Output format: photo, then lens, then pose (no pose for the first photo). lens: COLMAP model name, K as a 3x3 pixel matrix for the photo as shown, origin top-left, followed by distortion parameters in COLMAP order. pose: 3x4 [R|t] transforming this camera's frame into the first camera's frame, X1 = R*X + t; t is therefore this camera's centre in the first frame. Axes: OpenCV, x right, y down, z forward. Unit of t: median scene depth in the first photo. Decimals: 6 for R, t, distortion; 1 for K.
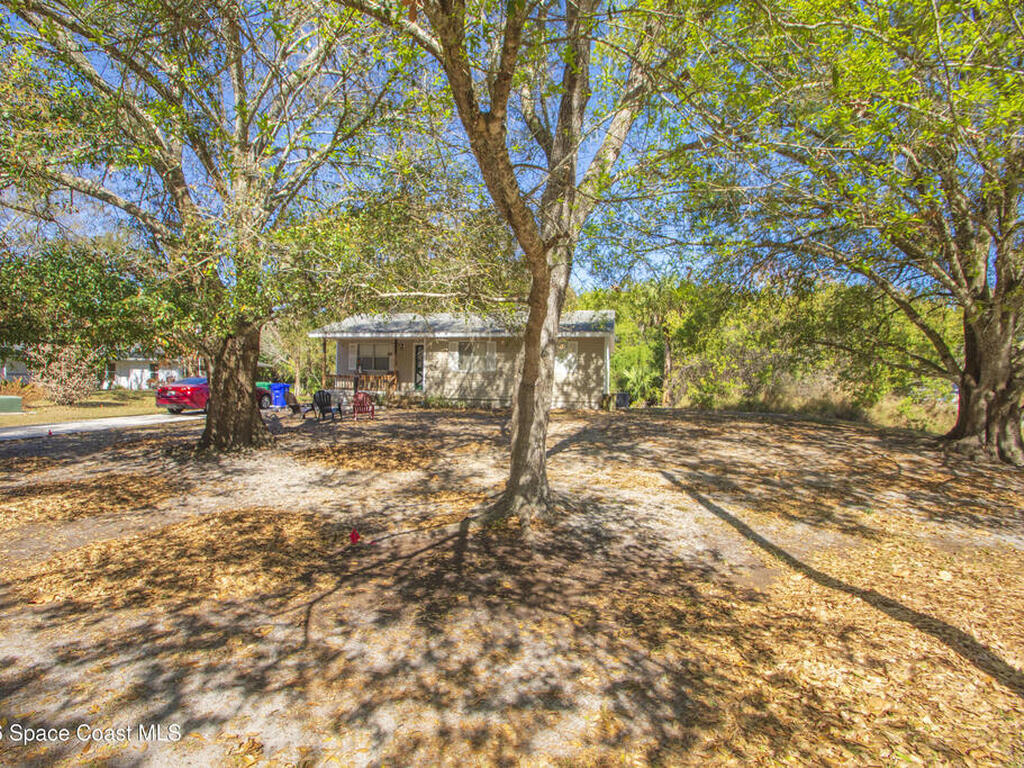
lens RADIAL K [[510.6, 0, 502.3], [0, 510.6, 386.6], [0, 0, 1]] dist [0.008392, -0.008445]
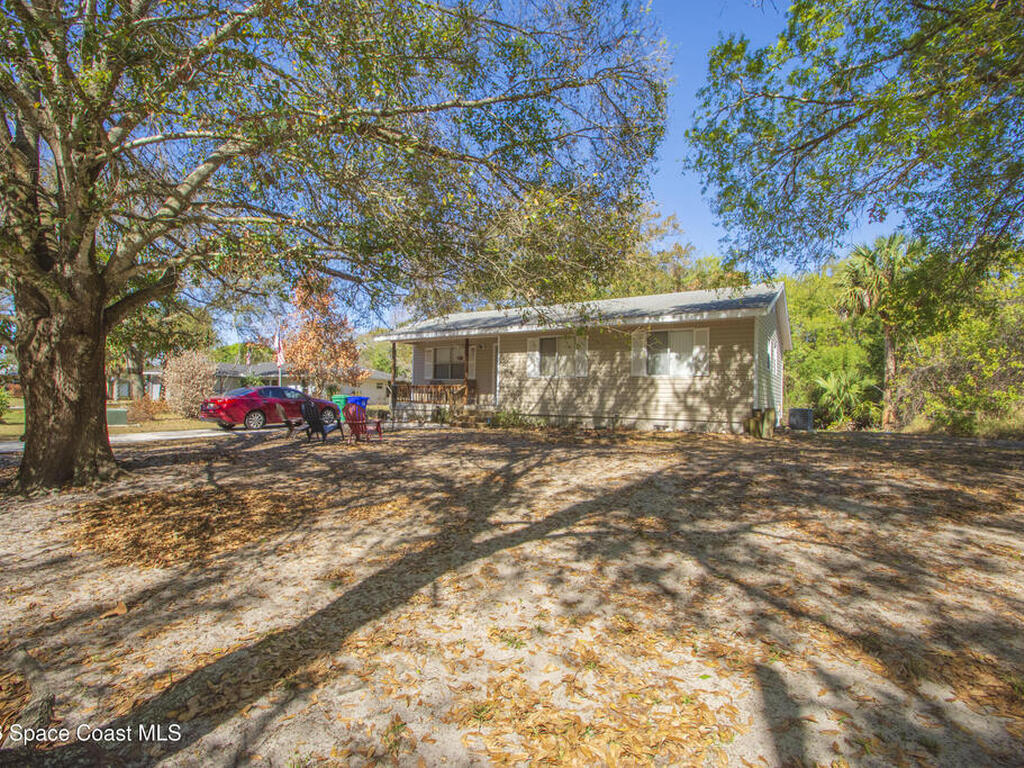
lens RADIAL K [[510.6, 0, 494.5], [0, 510.6, 391.5], [0, 0, 1]] dist [0.008392, -0.008445]
pose [[0.935649, -0.007288, -0.352858, 0.116719], [-0.000775, 0.999742, -0.022702, 0.006915], [0.352932, 0.021515, 0.935401, 0.290051]]
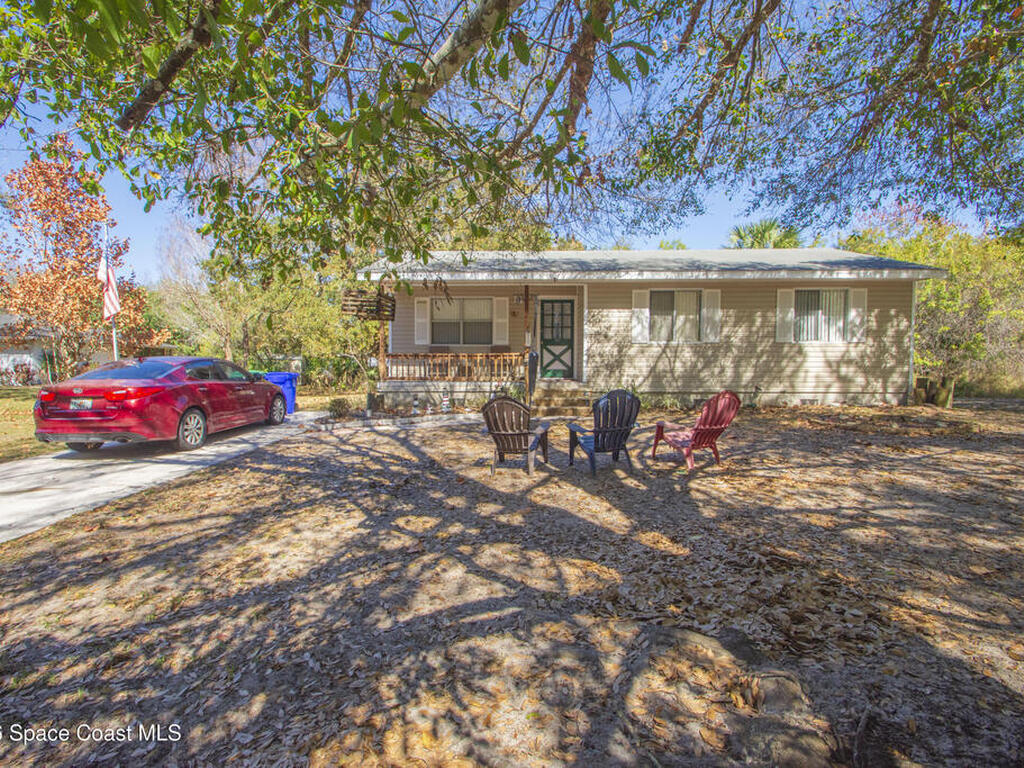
lens RADIAL K [[510.6, 0, 504.5], [0, 510.6, 389.4], [0, 0, 1]] dist [0.008392, -0.008445]
pose [[0.978657, -0.028063, 0.203575, -0.362064], [0.019843, 0.998908, 0.042308, -0.006504], [-0.204540, -0.037365, 0.978145, 0.492301]]
